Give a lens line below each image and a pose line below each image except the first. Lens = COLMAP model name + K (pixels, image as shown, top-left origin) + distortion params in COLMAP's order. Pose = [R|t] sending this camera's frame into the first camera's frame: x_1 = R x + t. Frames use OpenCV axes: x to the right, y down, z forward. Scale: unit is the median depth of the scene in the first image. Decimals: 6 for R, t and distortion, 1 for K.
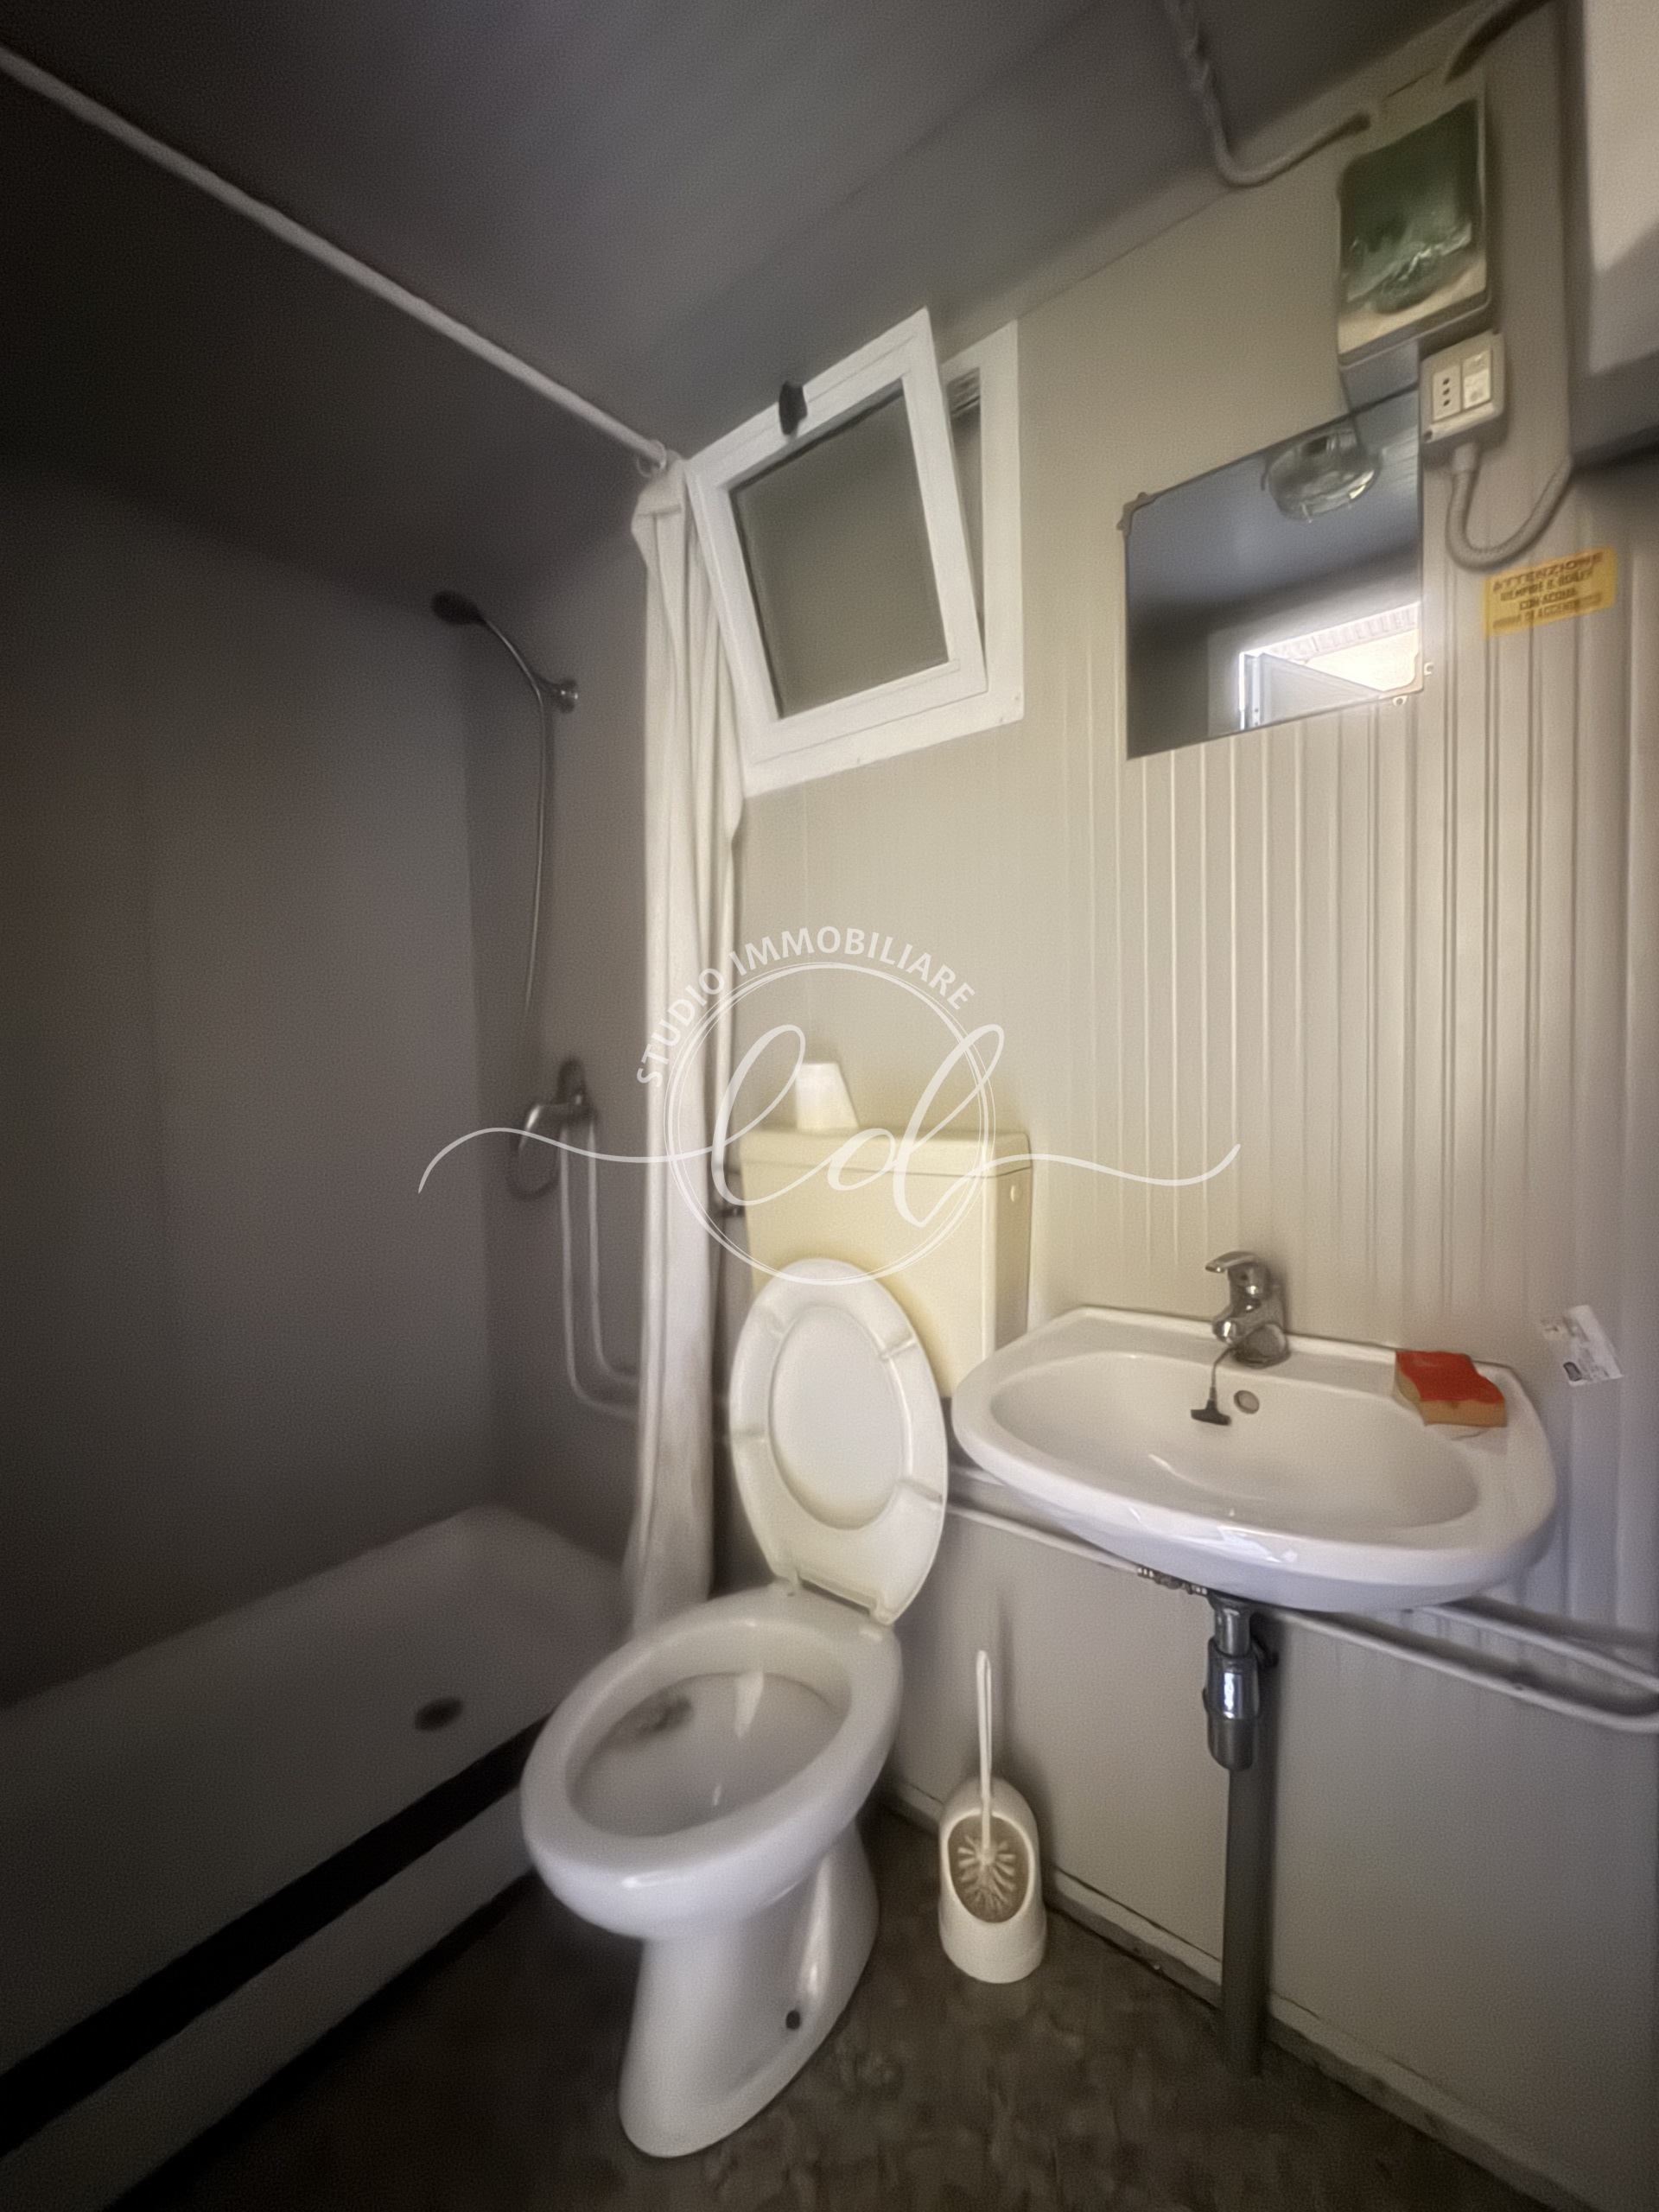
lens RADIAL K [[888.0, 0, 828.6], [0, 888.0, 1104.9], [0, 0, 1]] dist [-0.005223, 0.001027]
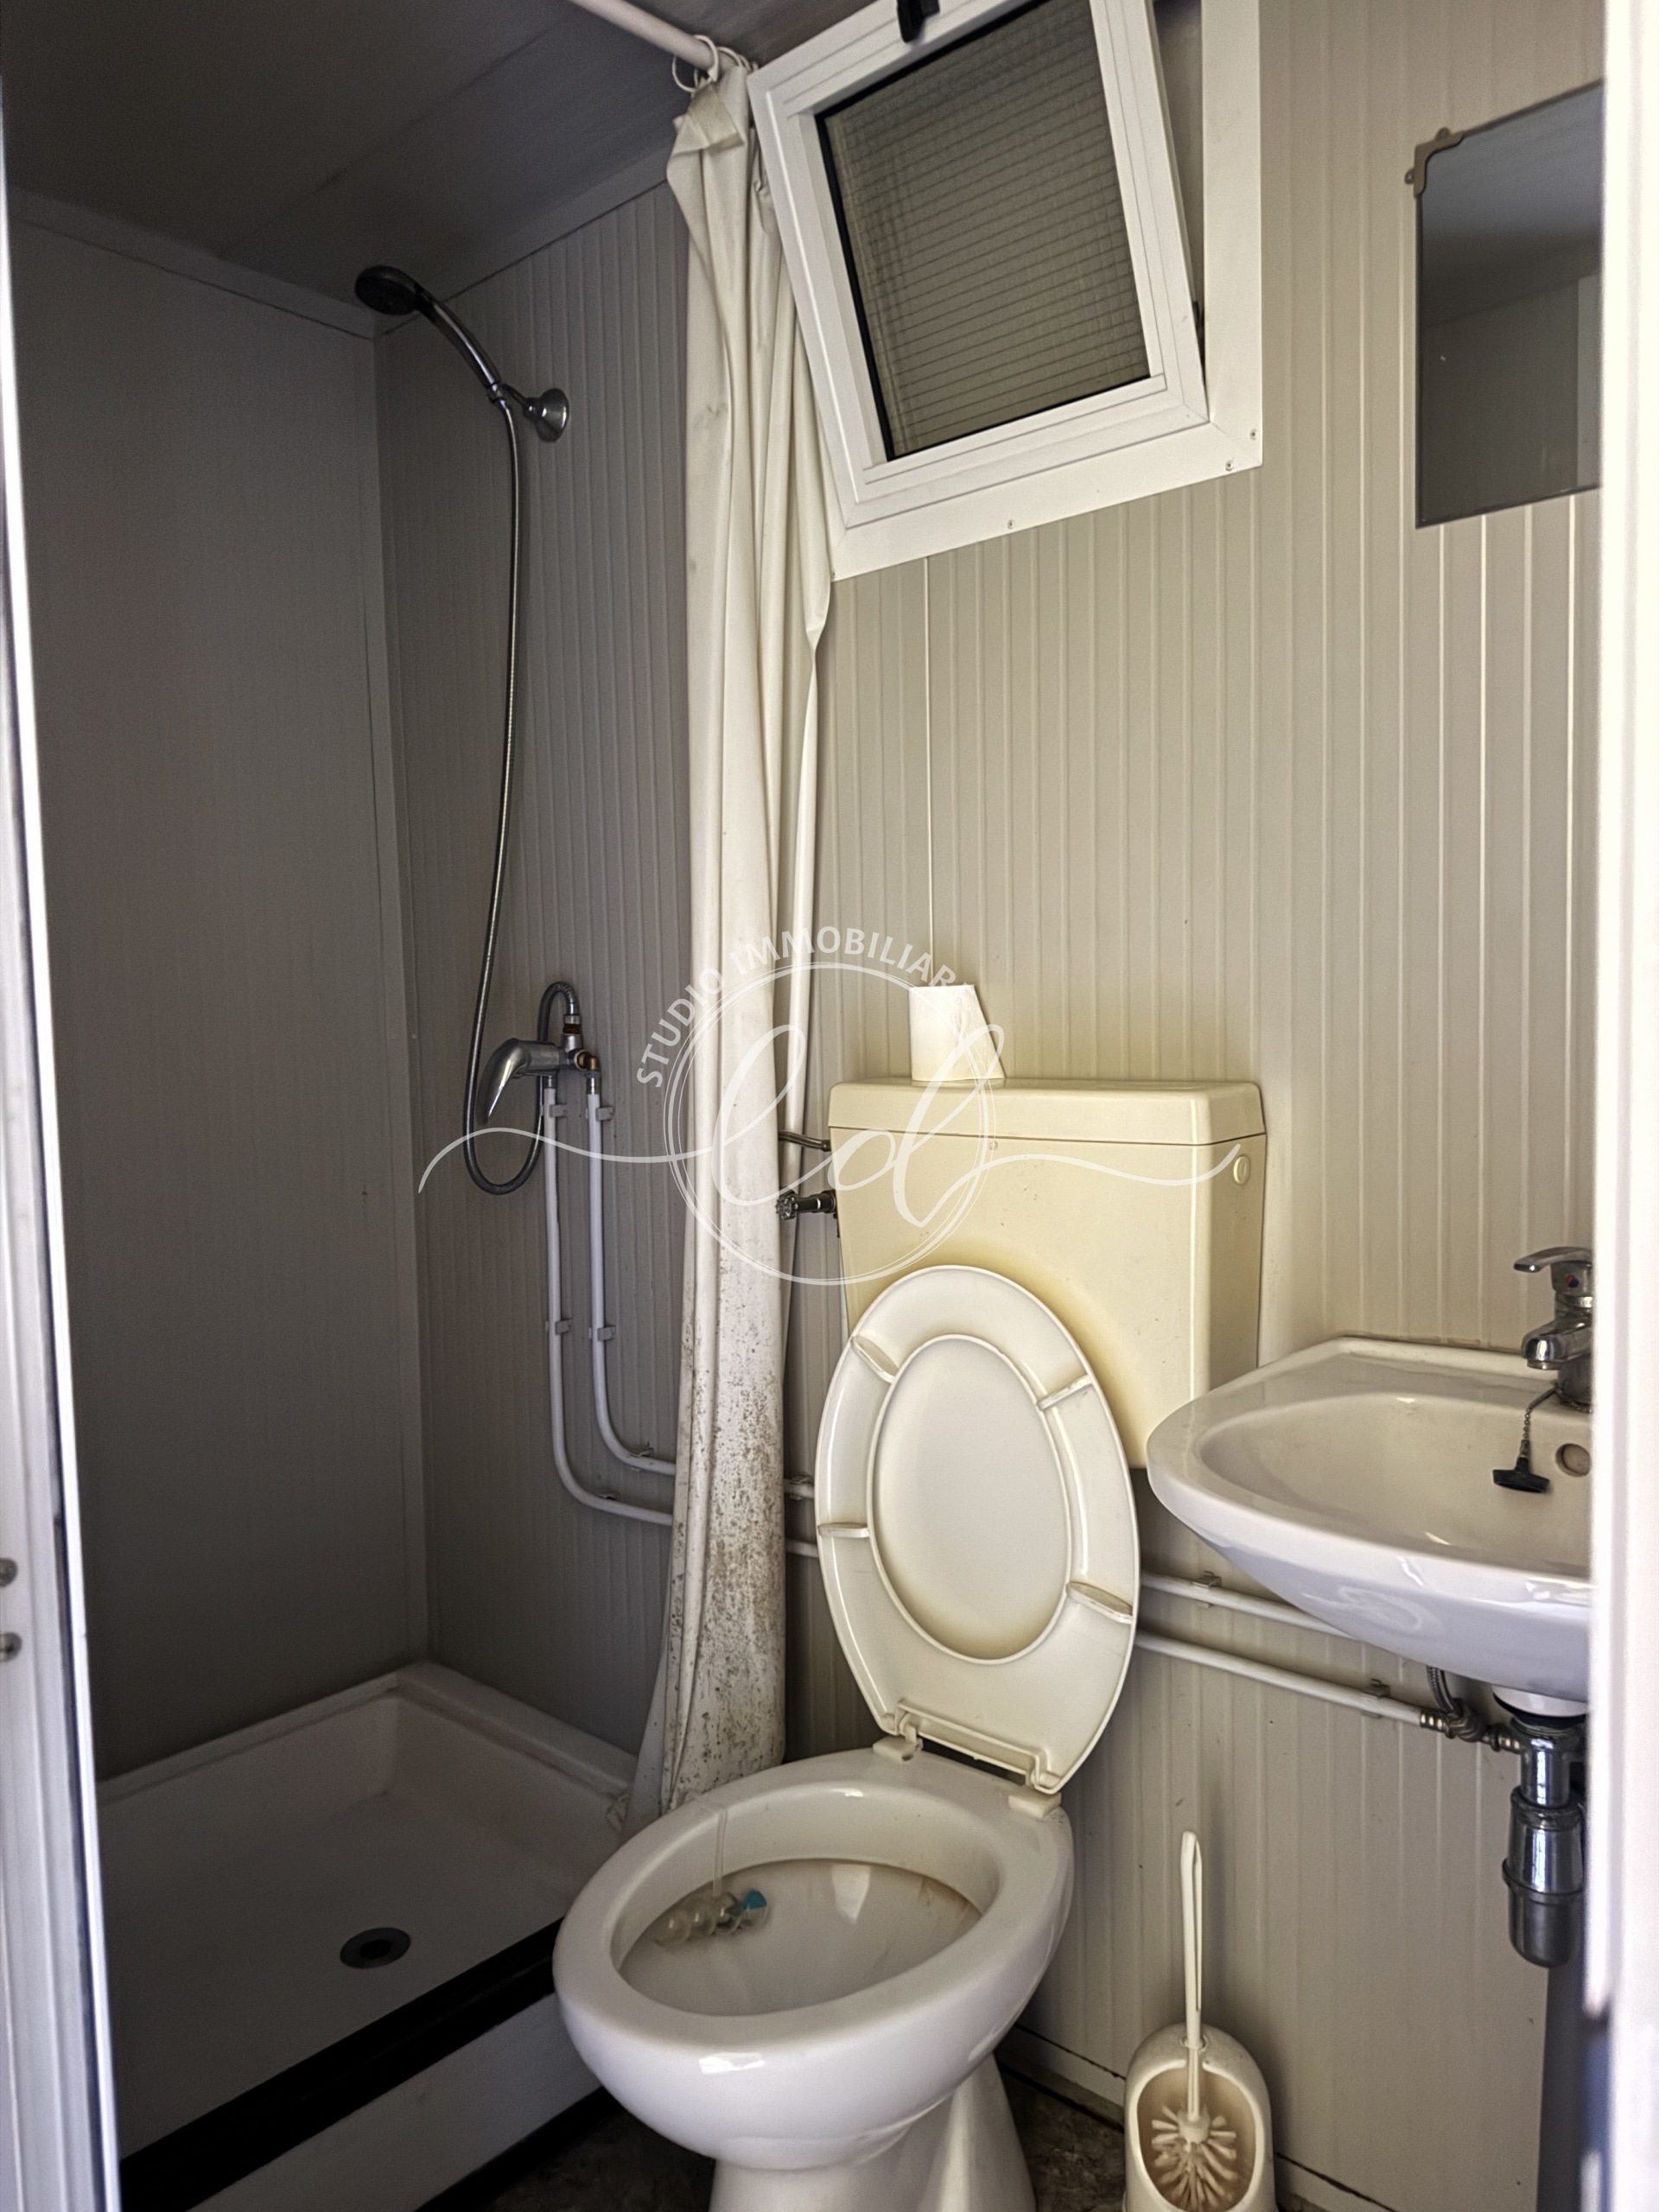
lens RADIAL K [[1557.3, 0, 824.4], [0, 1557.3, 1104.7], [0, 0, 1]] dist [0.030933, -0.029720]
pose [[0.997823, 0.004337, -0.065813, -0.030377], [-0.003082, 0.999812, 0.019157, 0.026886], [0.065883, -0.018912, 0.997648, -0.212969]]
